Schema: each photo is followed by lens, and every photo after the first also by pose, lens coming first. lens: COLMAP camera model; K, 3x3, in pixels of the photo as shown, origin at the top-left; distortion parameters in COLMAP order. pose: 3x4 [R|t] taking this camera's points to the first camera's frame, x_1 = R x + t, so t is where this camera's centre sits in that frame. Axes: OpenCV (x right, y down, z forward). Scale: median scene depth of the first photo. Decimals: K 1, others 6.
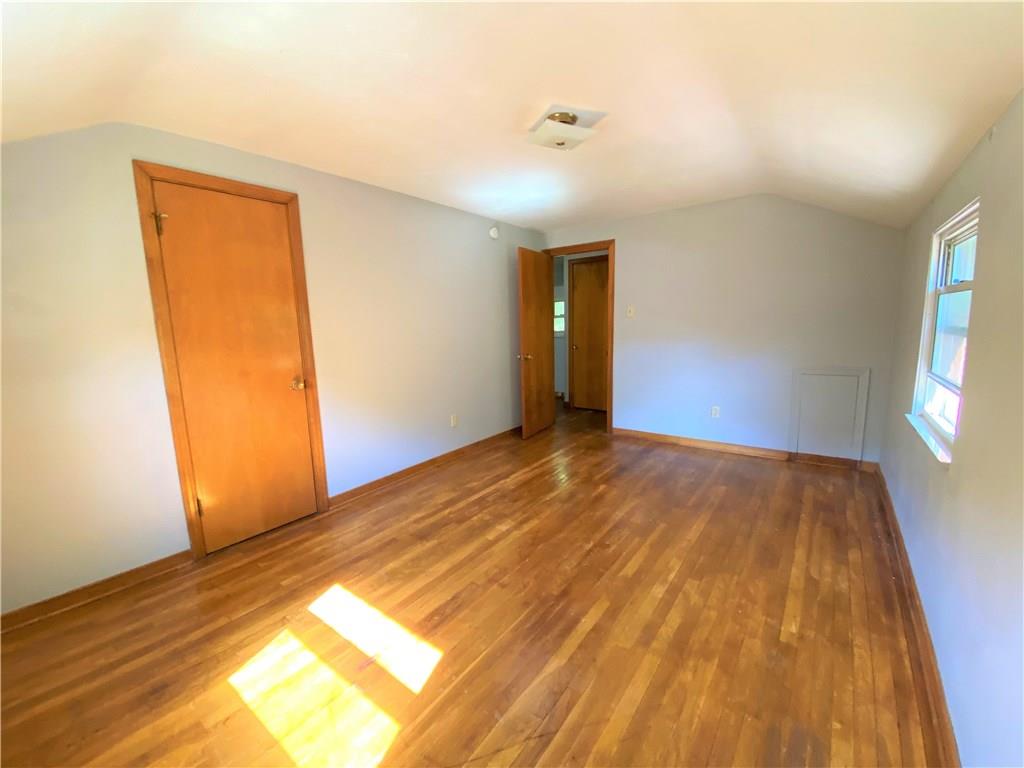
lens RADIAL K [[416.6, 0, 507.4], [0, 416.6, 387.0], [0, 0, 1]] dist [0.029000, -0.024446]
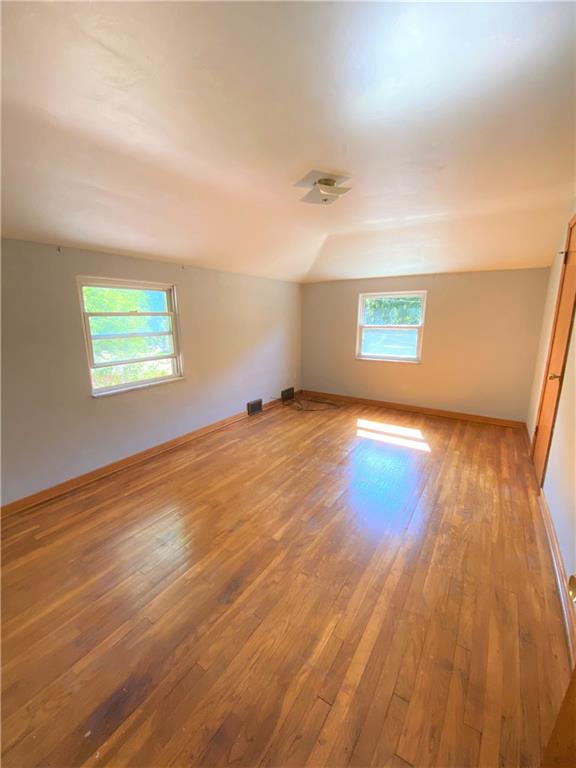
lens RADIAL K [[312.4, 0, 284.8], [0, 312.4, 383.1], [0, 0, 1]] dist [0.029000, -0.024446]
pose [[-0.996944, 0.045540, -0.063469, 0.337588], [0.019940, 0.933929, 0.356902, -0.358513], [0.075528, 0.354546, -0.931983, 2.051711]]
